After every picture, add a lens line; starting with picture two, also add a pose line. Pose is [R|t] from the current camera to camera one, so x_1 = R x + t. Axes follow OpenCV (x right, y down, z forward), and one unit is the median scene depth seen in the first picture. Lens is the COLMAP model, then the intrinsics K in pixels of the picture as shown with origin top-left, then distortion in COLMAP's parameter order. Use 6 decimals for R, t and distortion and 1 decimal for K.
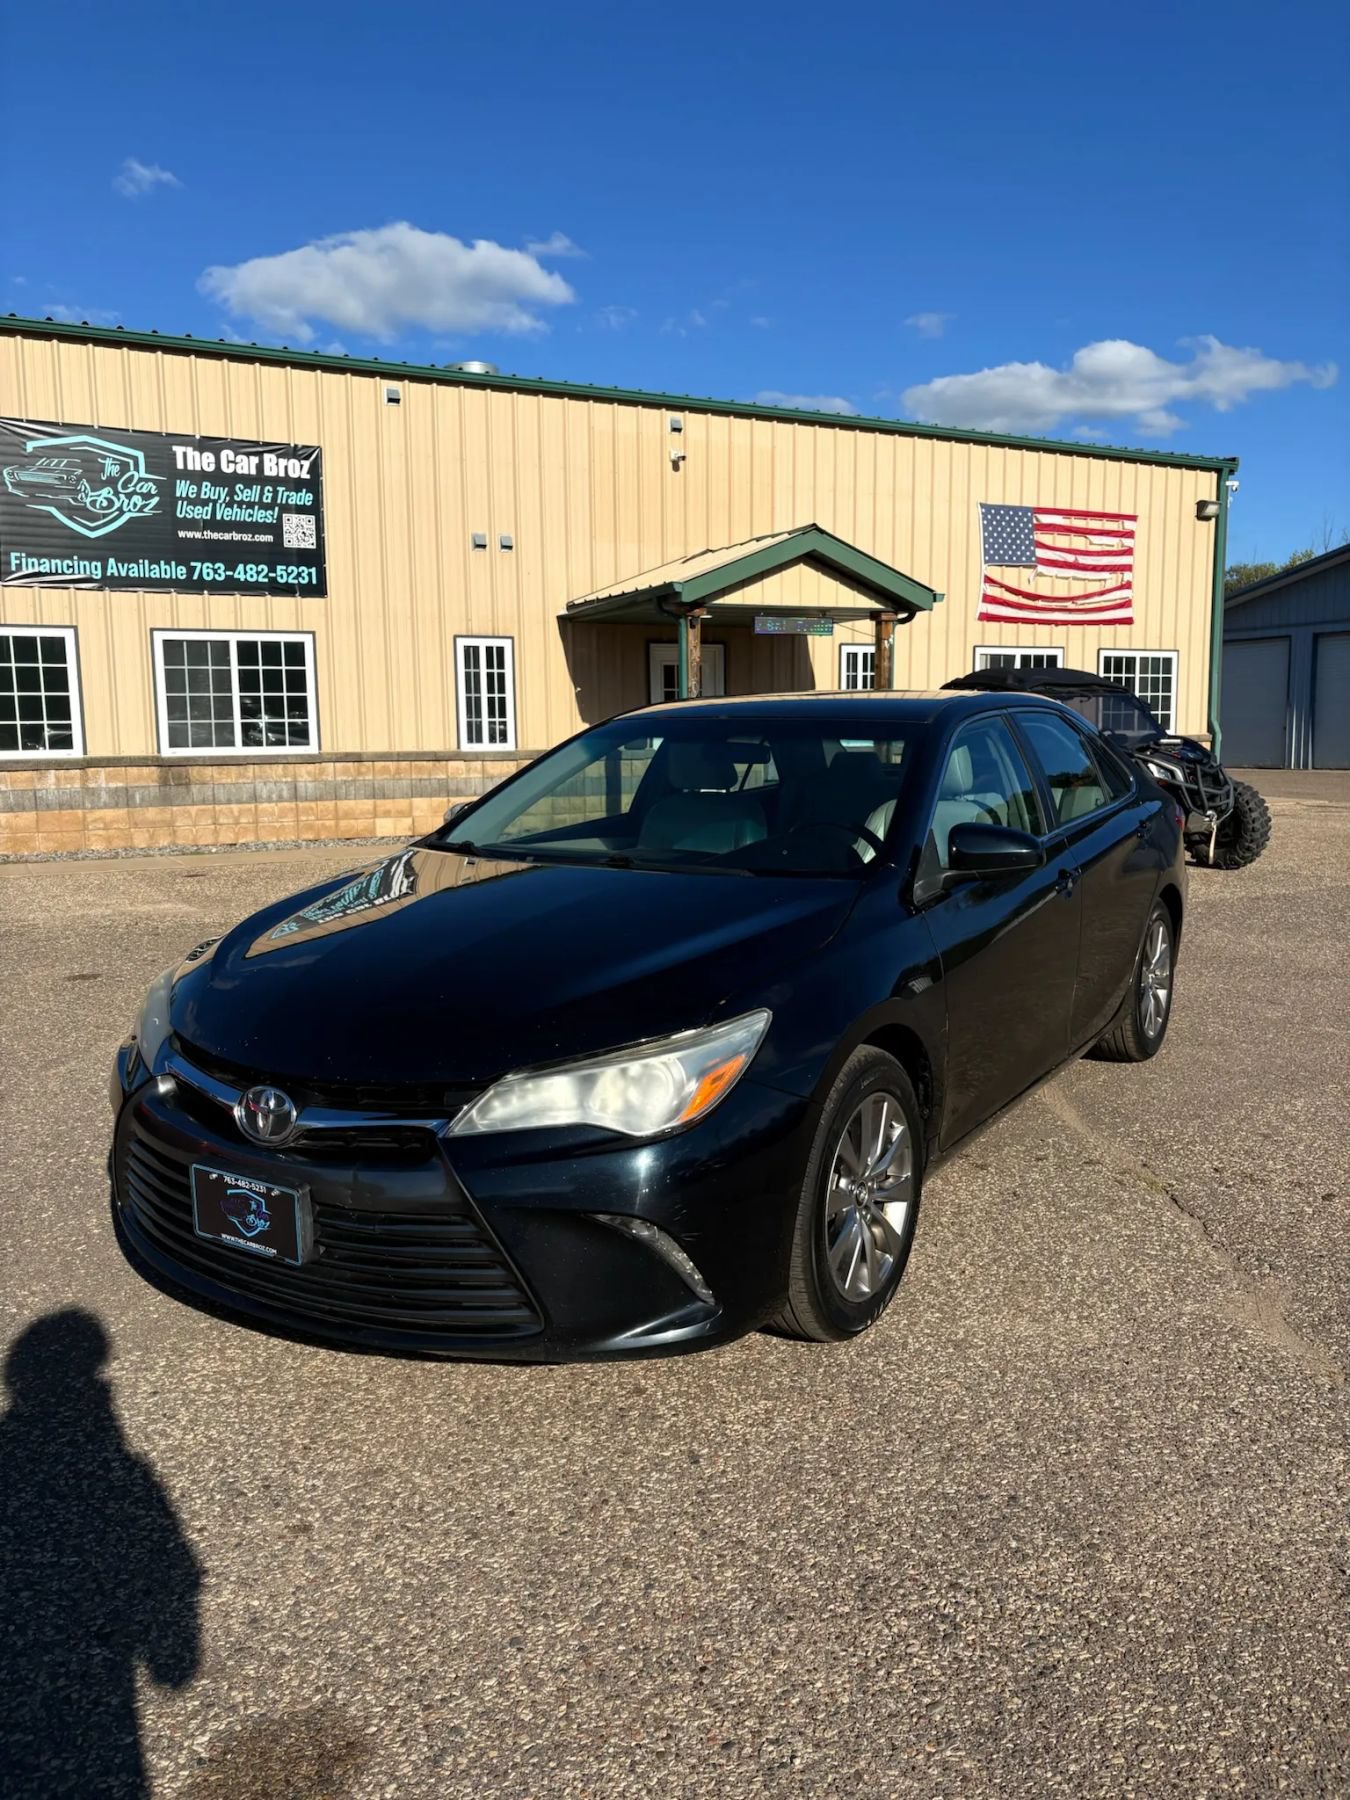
lens RADIAL K [[1336.4, 0, 616.9], [0, 1336.4, 940.7], [0, 0, 1]] dist [-0.036811, -0.006416]
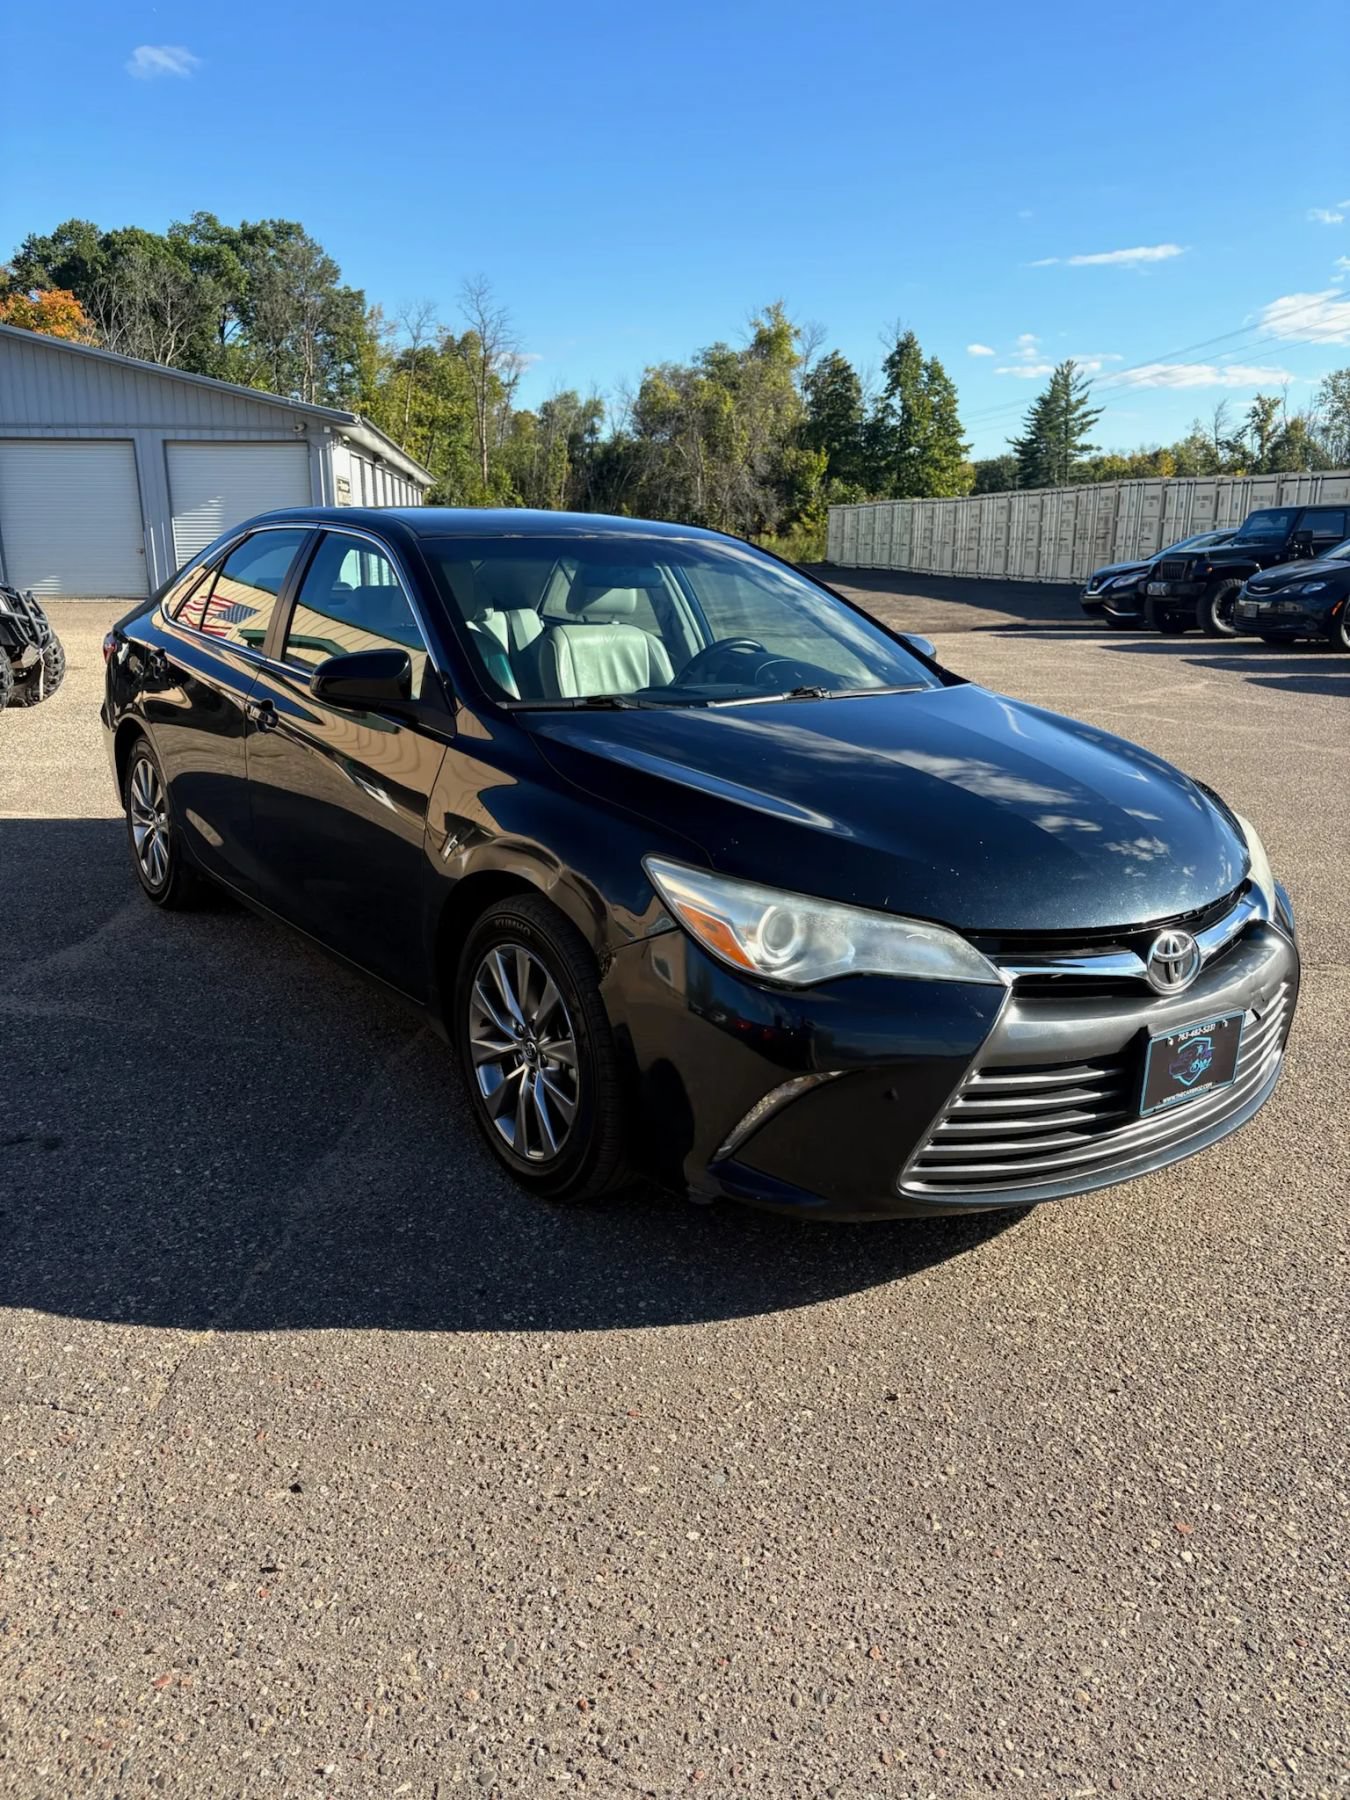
lens RADIAL K [[1386.2, 0, 687.3], [0, 1386.2, 896.2], [0, 0, 1]] dist [-0.009487, 0.009574]
pose [[0.336416, -0.209848, 0.918035, -0.093479], [0.129965, 0.975873, 0.175443, -0.005947], [-0.932702, 0.060291, 0.355573, 0.066536]]
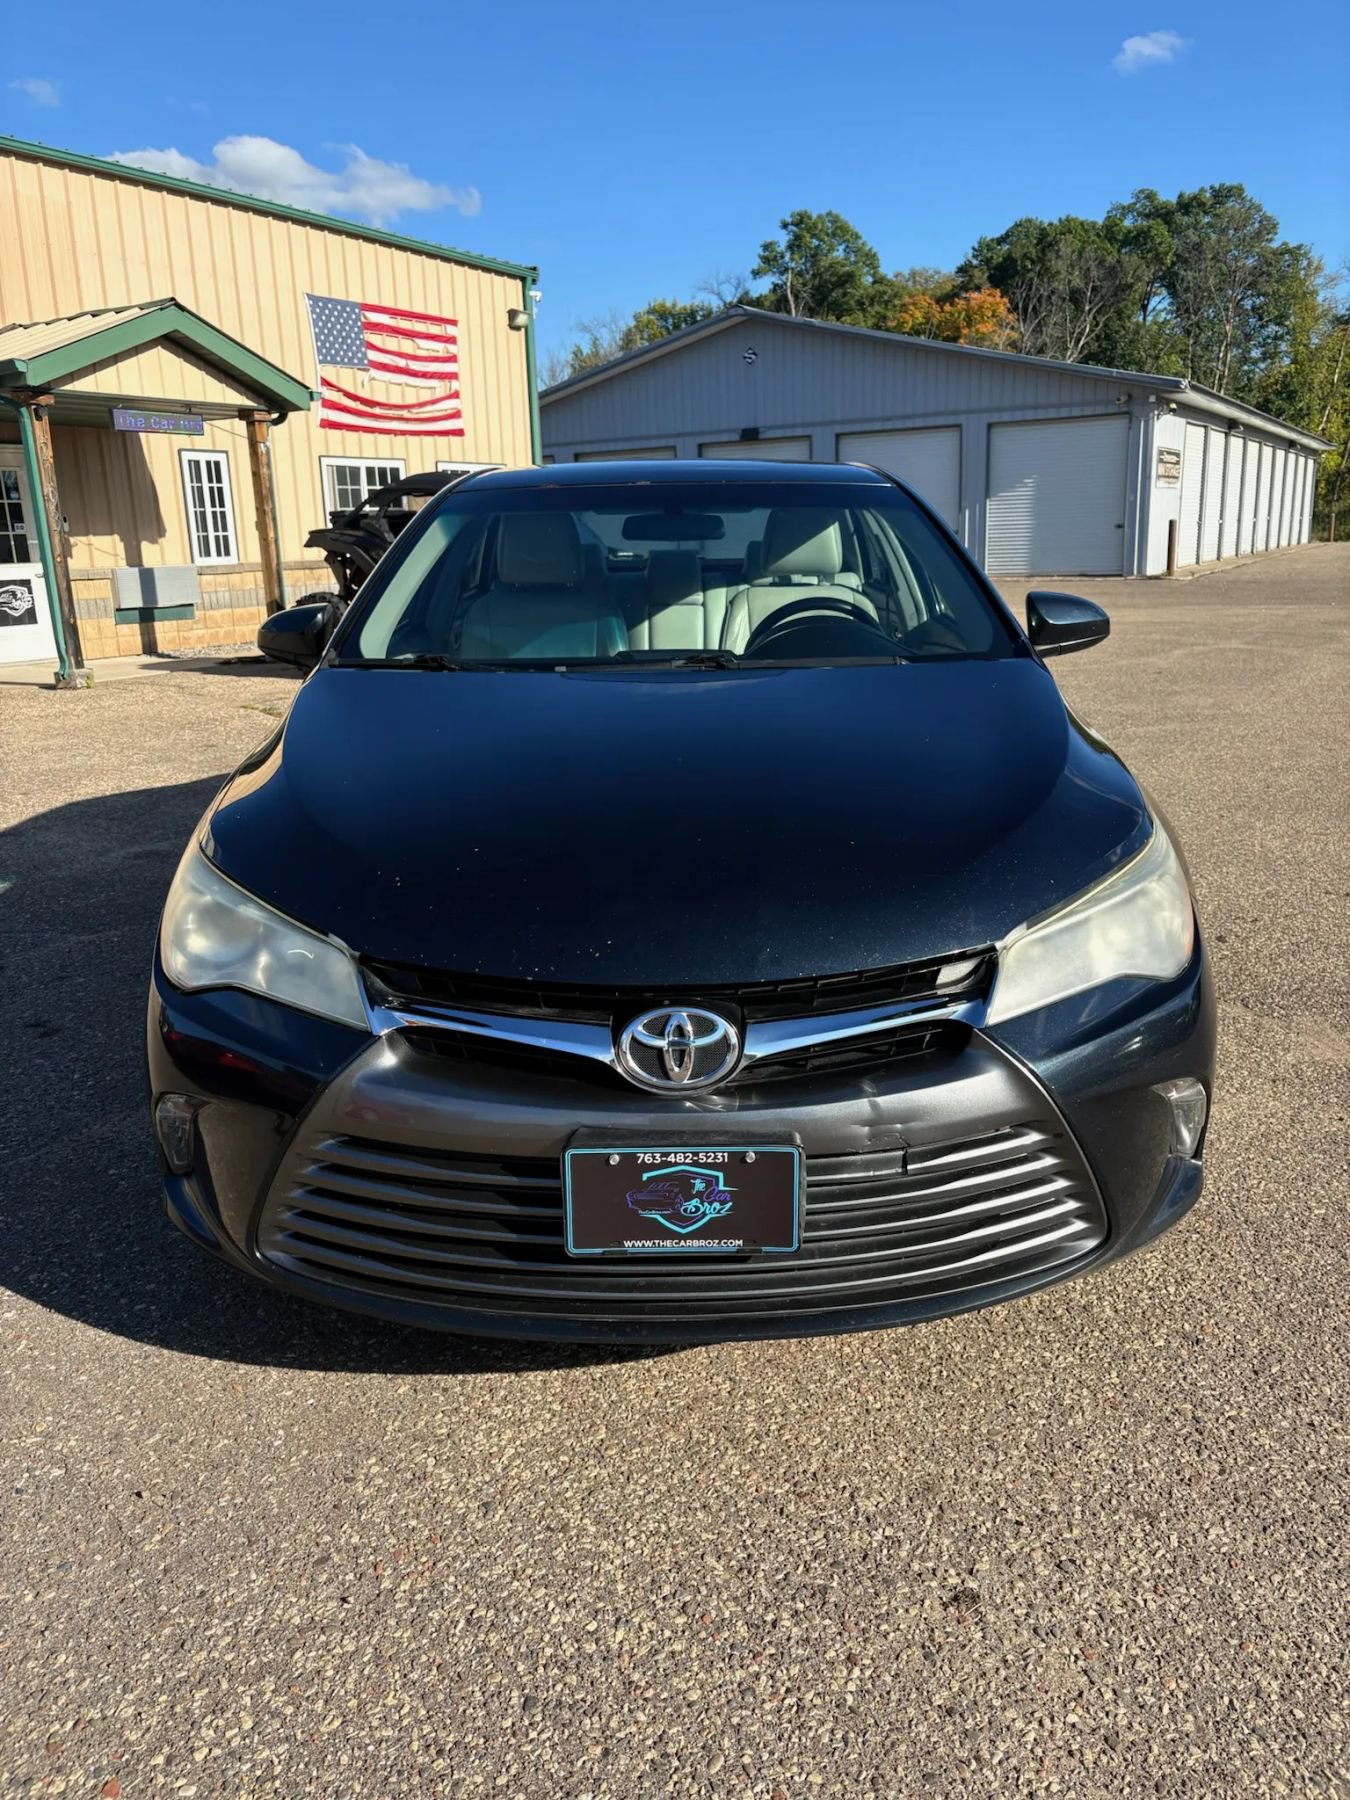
lens RADIAL K [[1386.2, 0, 687.3], [0, 1386.2, 896.2], [0, 0, 1]] dist [-0.009487, 0.009574]
pose [[0.832824, -0.145565, 0.534055, -0.073639], [0.100988, 0.988567, 0.111966, -0.002552], [-0.544248, -0.039315, 0.838003, 0.050464]]
